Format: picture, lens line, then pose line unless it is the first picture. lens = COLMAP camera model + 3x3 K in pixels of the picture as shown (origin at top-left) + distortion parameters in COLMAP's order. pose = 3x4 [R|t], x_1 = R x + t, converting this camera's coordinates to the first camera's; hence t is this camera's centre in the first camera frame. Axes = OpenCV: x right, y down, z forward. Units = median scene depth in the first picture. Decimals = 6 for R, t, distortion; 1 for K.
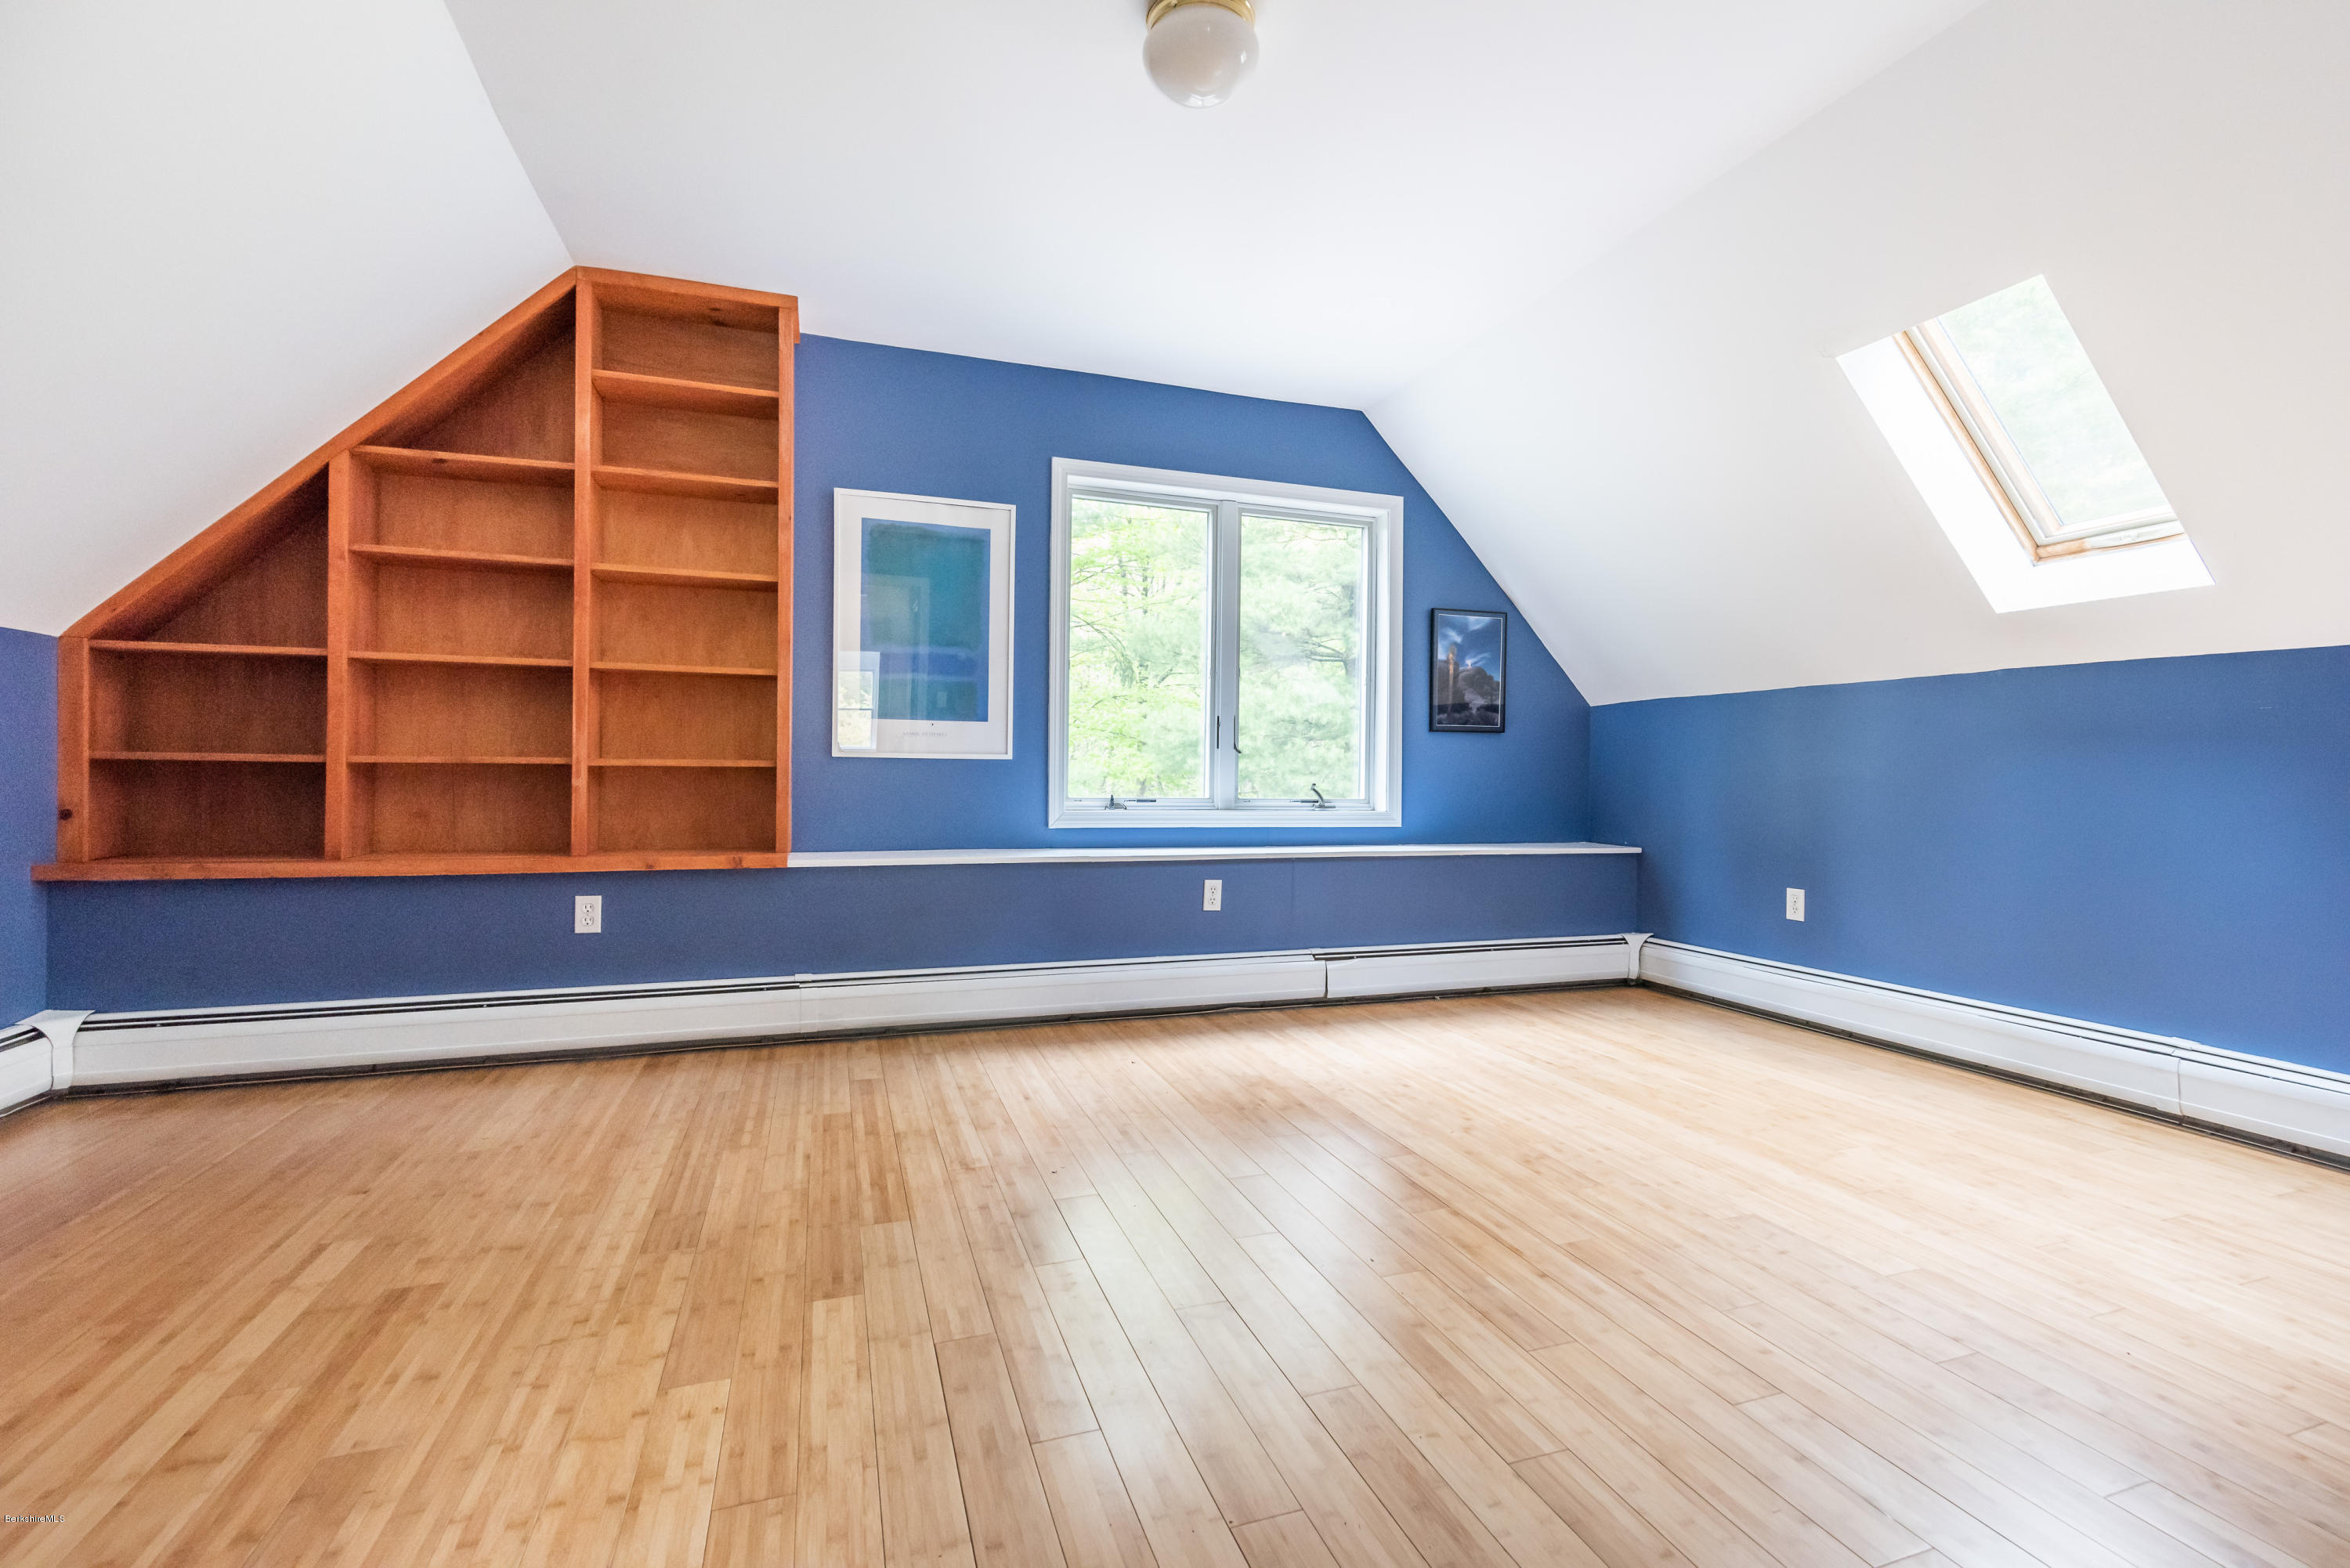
lens RADIAL K [[1029.1, 0, 1172.1], [0, 1029.1, 791.0], [0, 0, 1]] dist [0.002556, 0.000992]
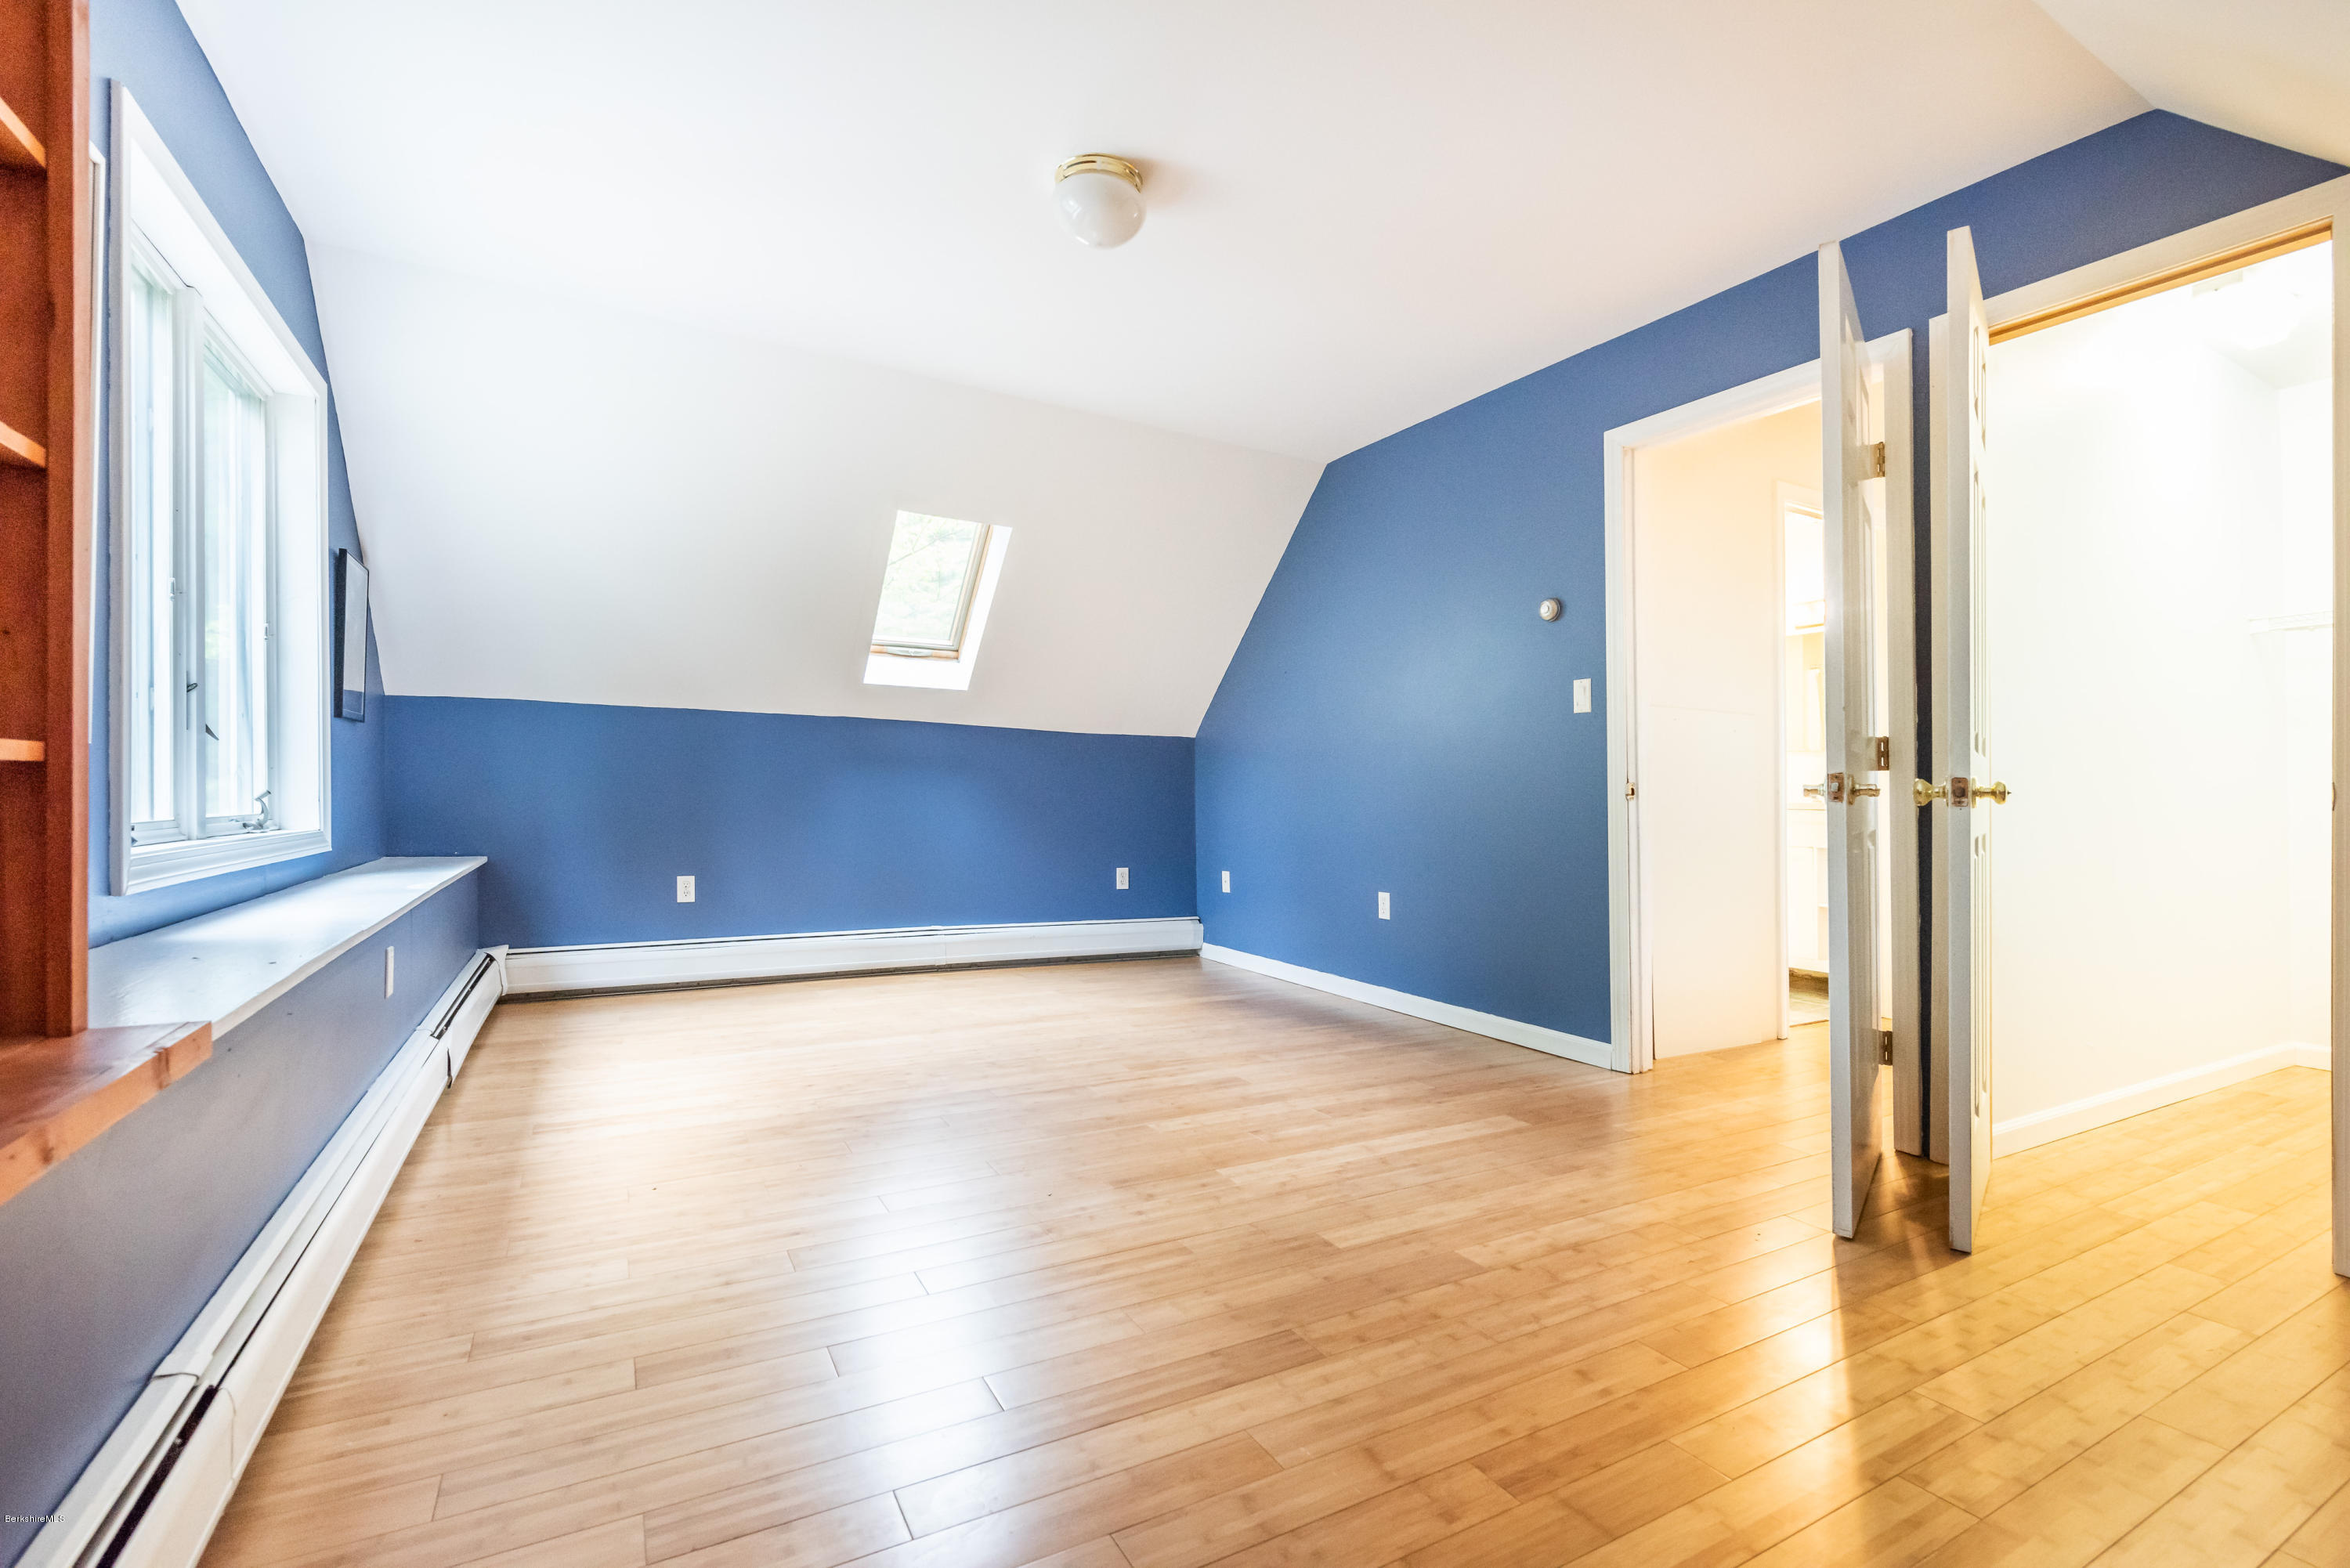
lens RADIAL K [[1029.1, 0, 1173.5], [0, 1029.1, 784.8], [0, 0, 1]] dist [0.002556, 0.000992]
pose [[-0.189923, -0.002094, 0.981797, -1.373869], [-0.004825, 0.999988, 0.001200, -0.034797], [-0.981787, -0.004510, -0.189931, 1.320747]]
